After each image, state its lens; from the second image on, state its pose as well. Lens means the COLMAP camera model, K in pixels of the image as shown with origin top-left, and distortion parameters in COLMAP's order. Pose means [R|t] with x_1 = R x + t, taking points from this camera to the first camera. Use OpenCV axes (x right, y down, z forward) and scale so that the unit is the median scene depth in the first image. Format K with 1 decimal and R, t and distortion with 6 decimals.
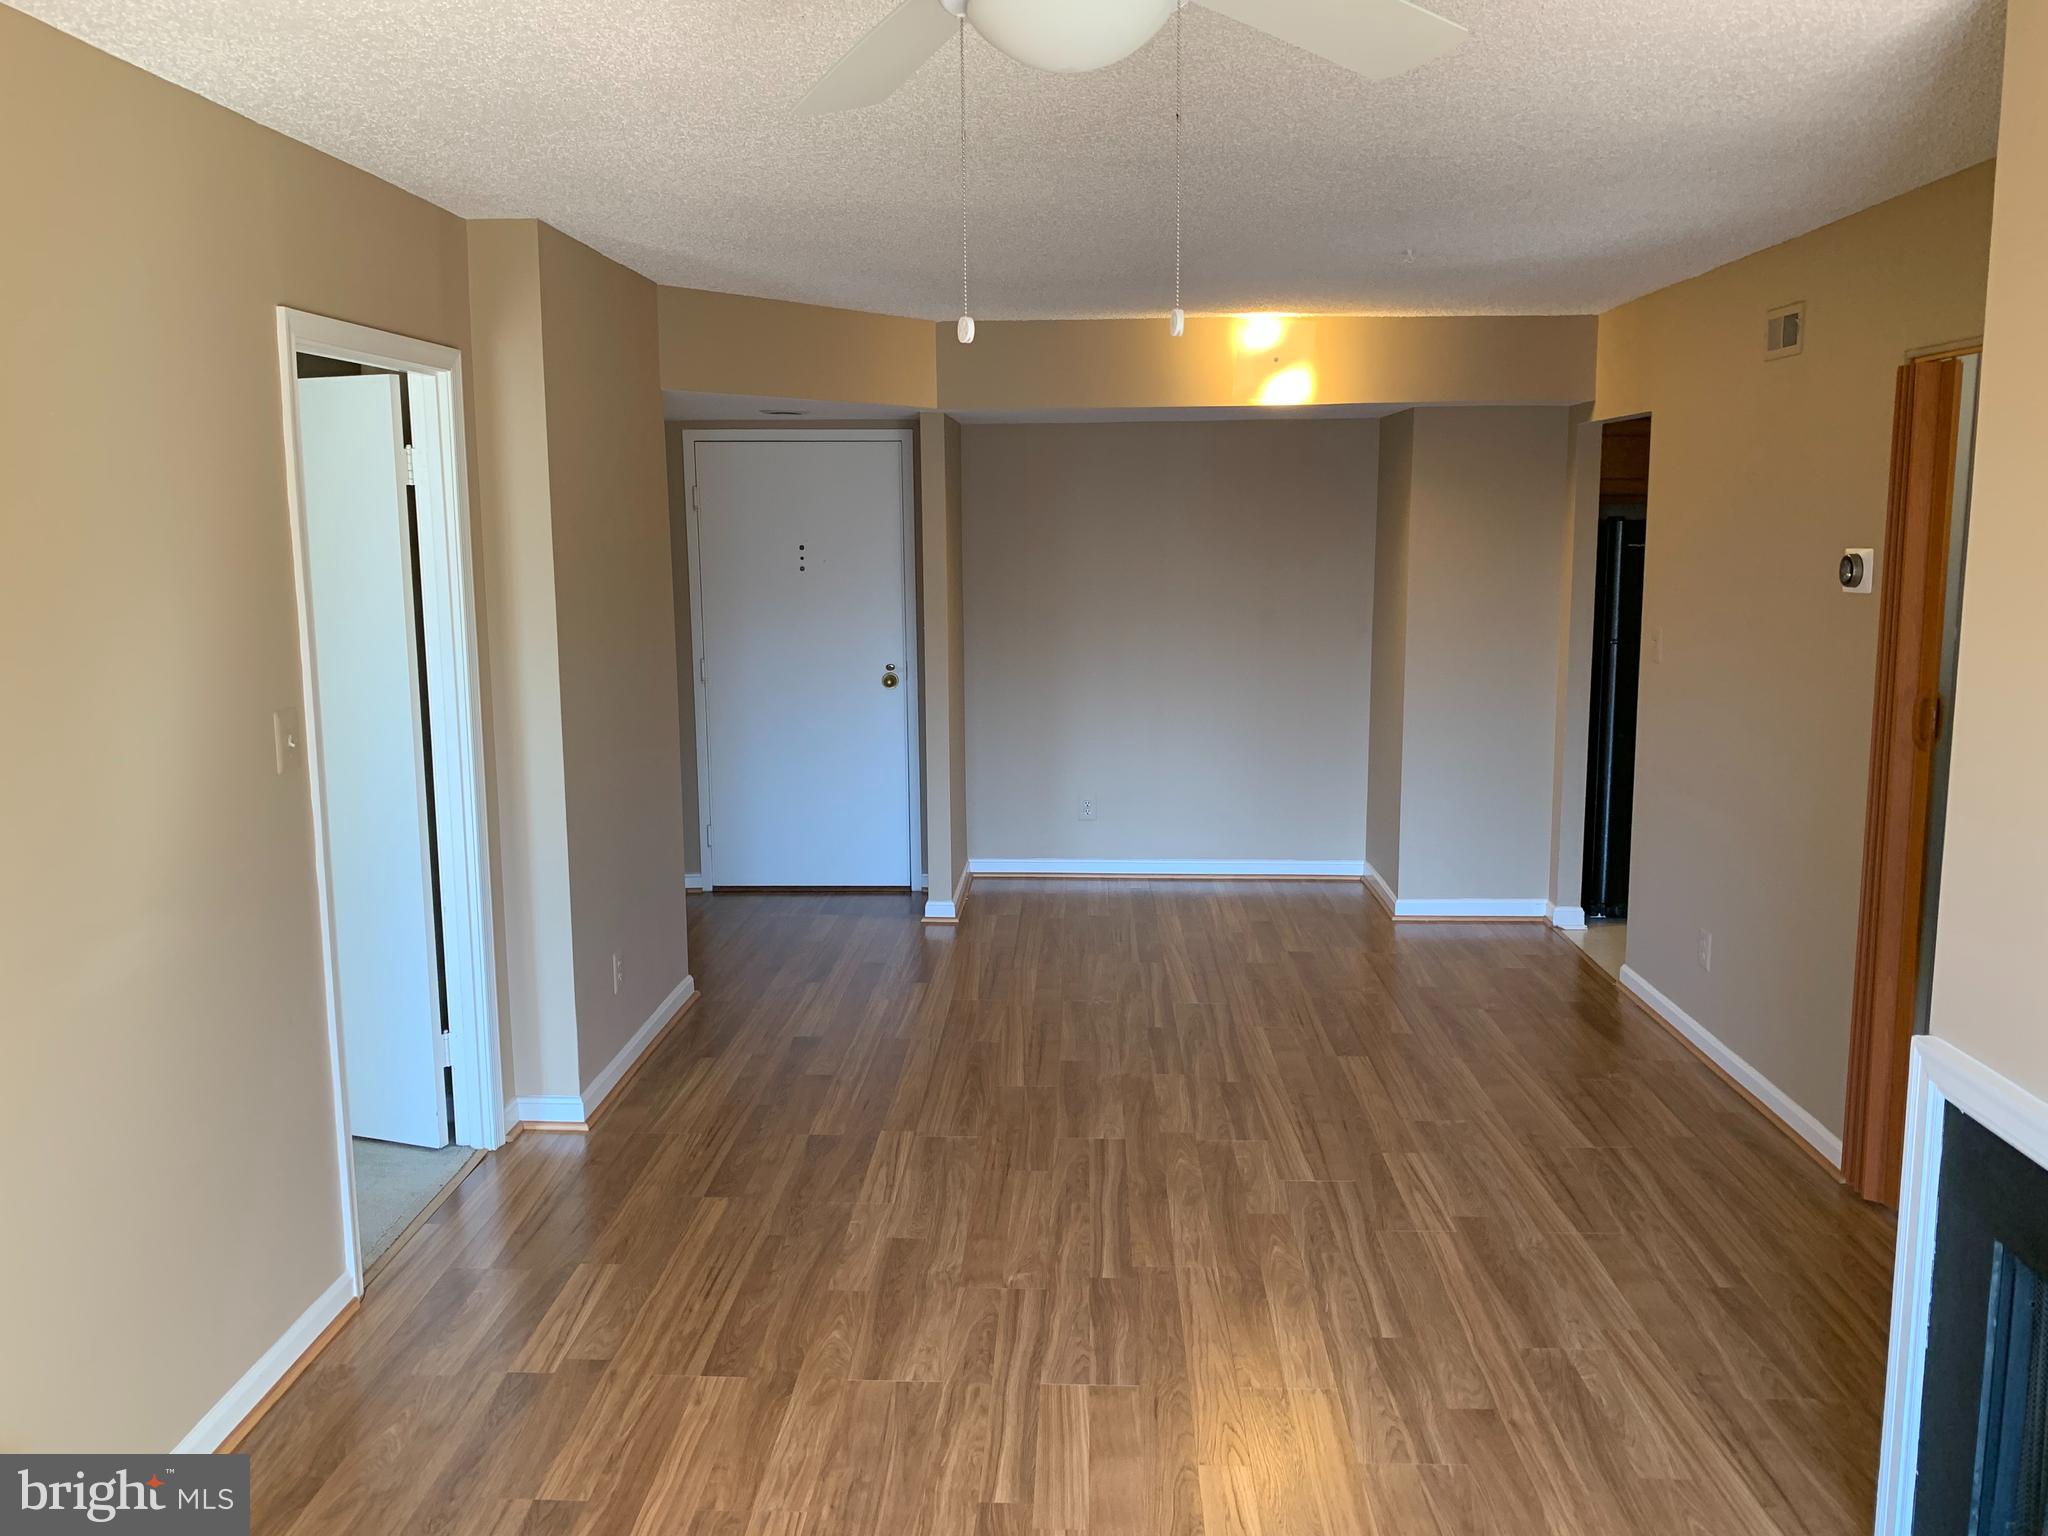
lens RADIAL K [[1594.3, 0, 1023.7], [0, 1594.3, 763.0], [0, 0, 1]] dist [0.048027, 0.004910]
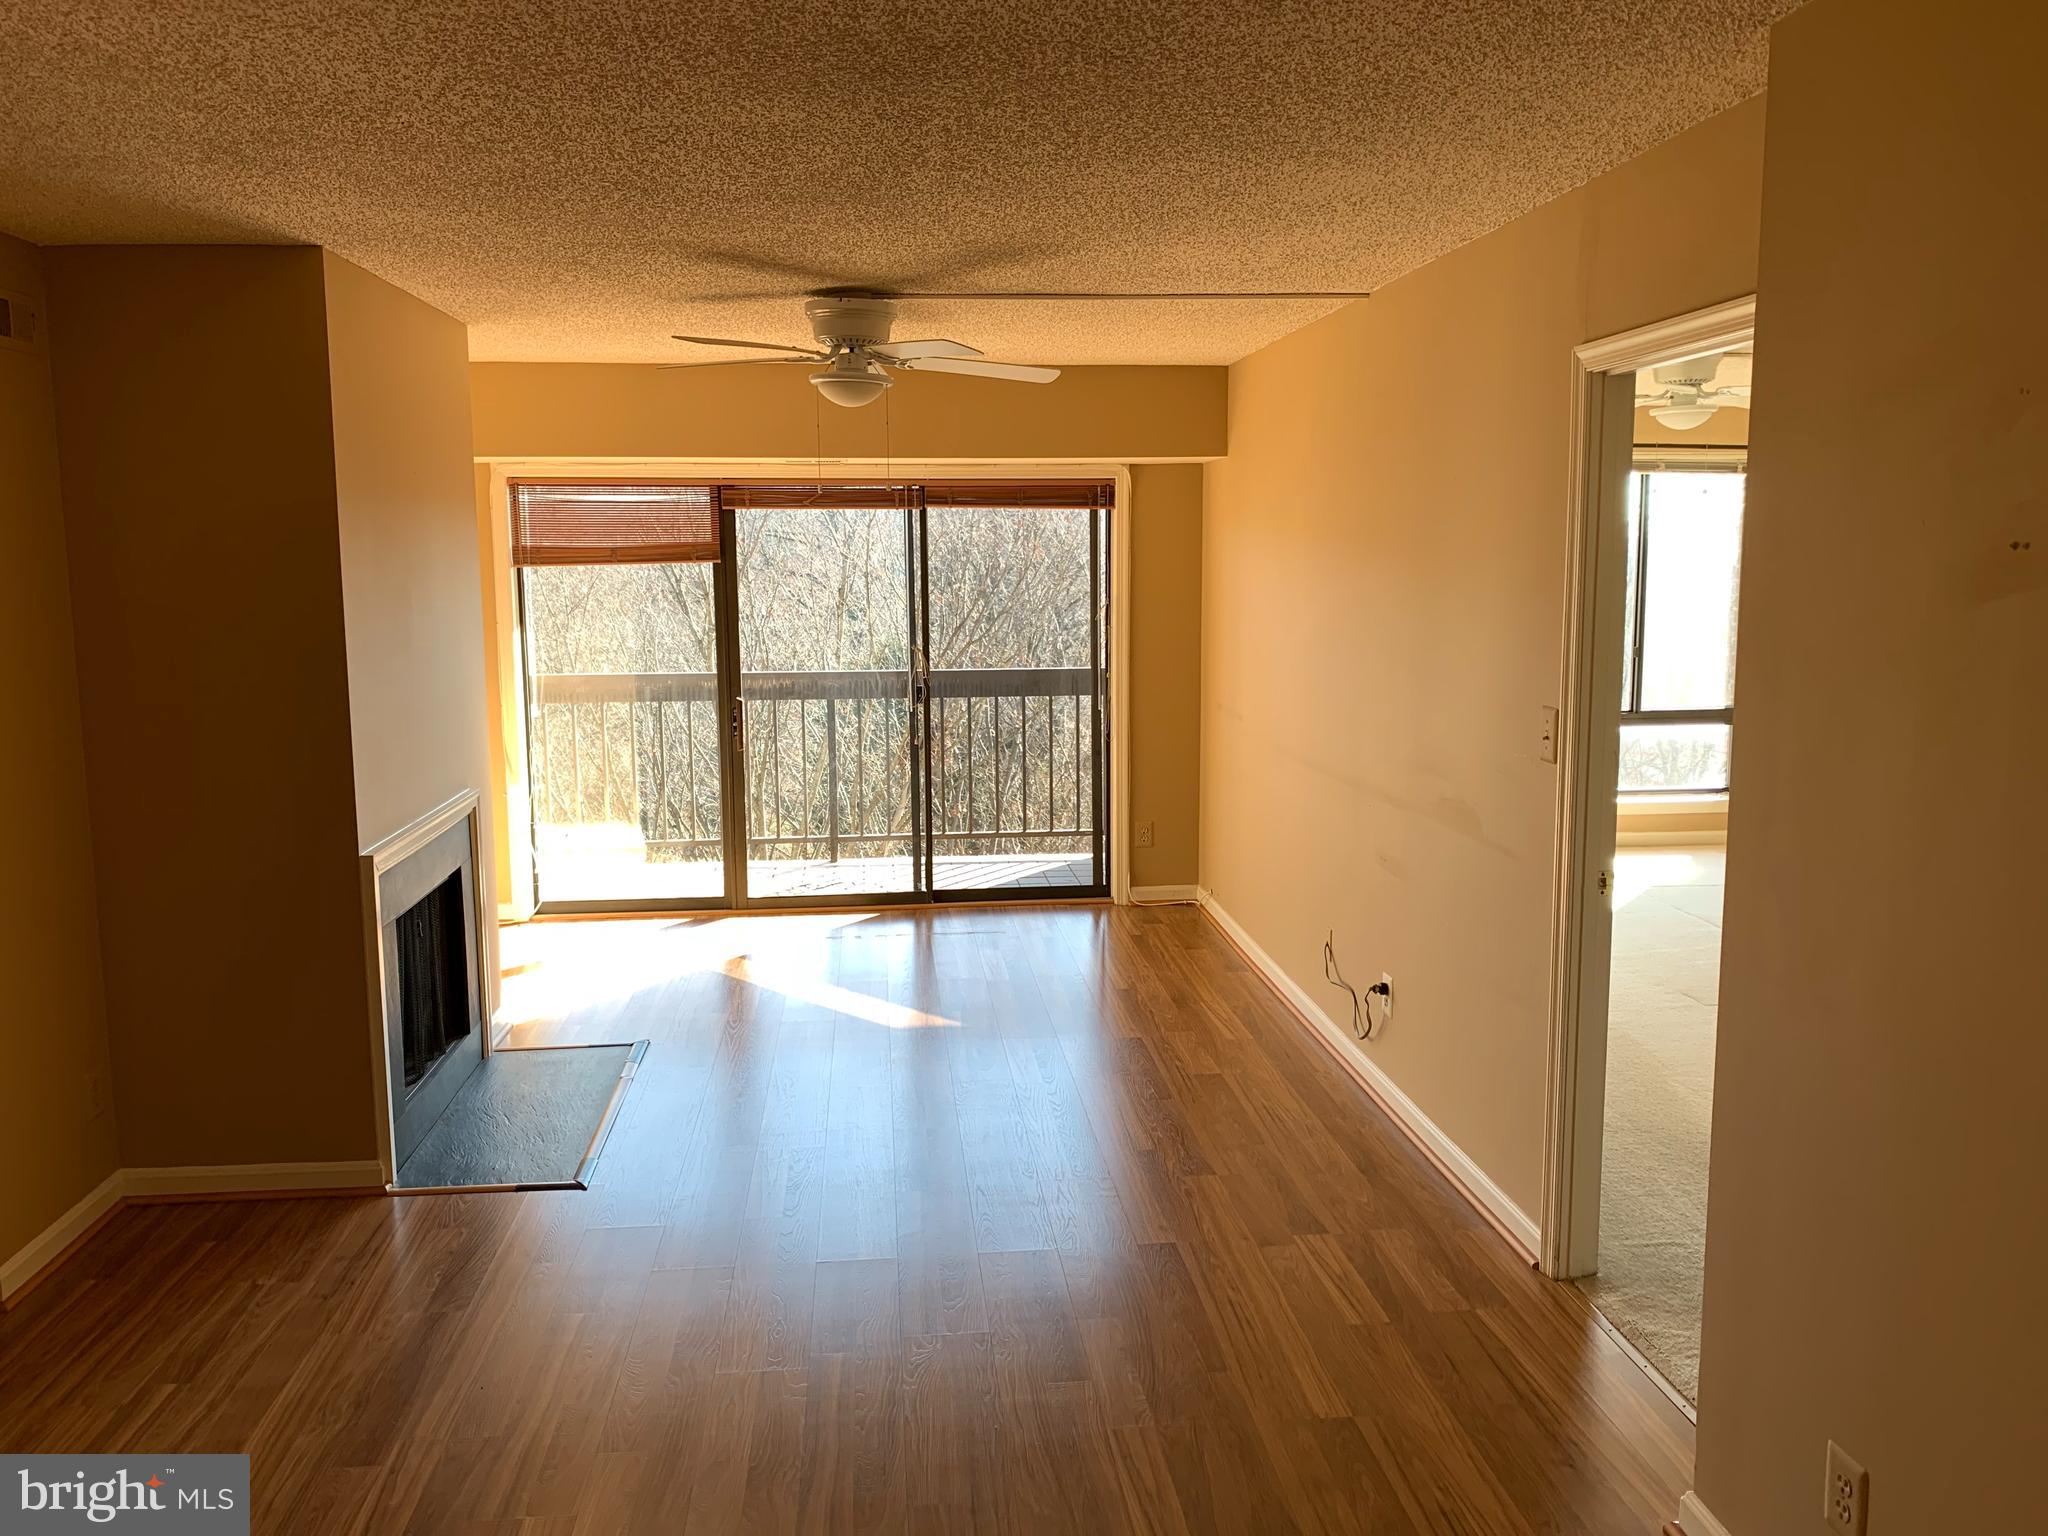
lens RADIAL K [[1594.3, 0, 1023.7], [0, 1594.3, 763.0], [0, 0, 1]] dist [0.048027, 0.004910]
pose [[-0.990359, 0.034222, -0.134231, 0.066214], [-0.006120, 0.957249, 0.289202, -0.325858], [0.138390, 0.287235, -0.947810, 2.056143]]
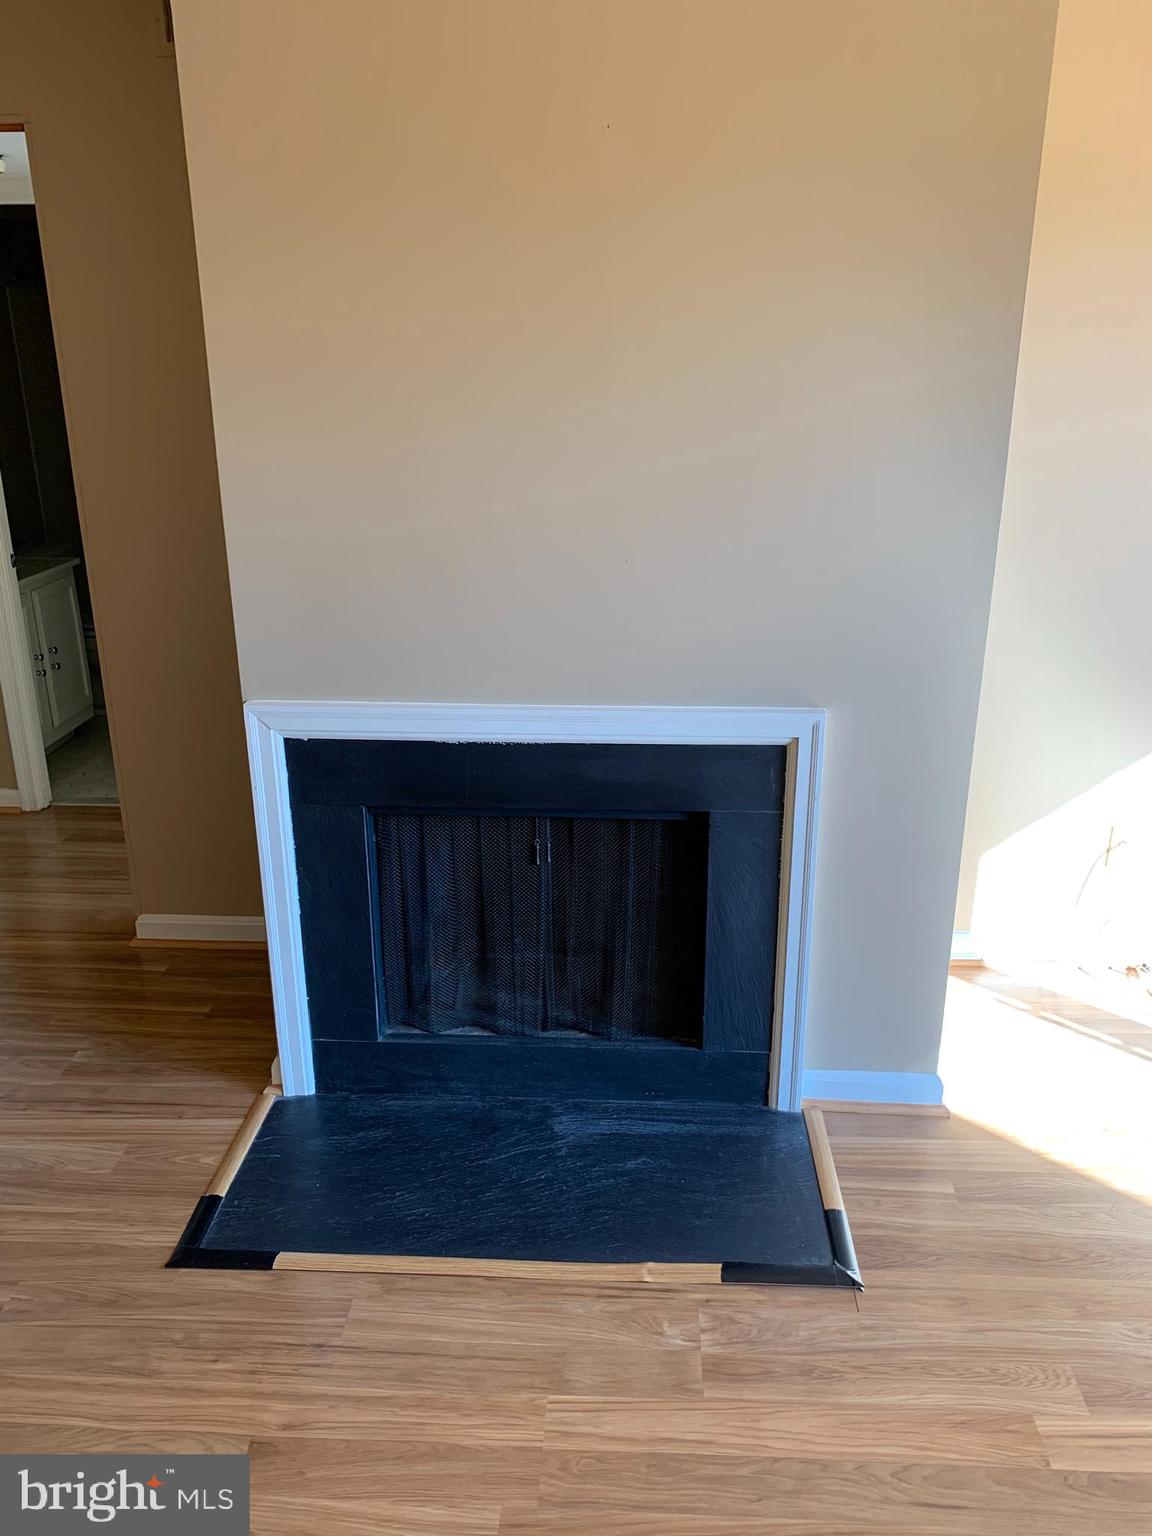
lens RADIAL K [[1195.7, 0, 576.0], [0, 1195.7, 768.0], [0, 0, 1]] dist [0.048027, 0.004910]
pose [[0.025657, -0.321769, 0.946471, -0.291195], [0.157371, 0.936277, 0.314037, -0.036134], [-0.987206, 0.140890, 0.074660, 0.515022]]
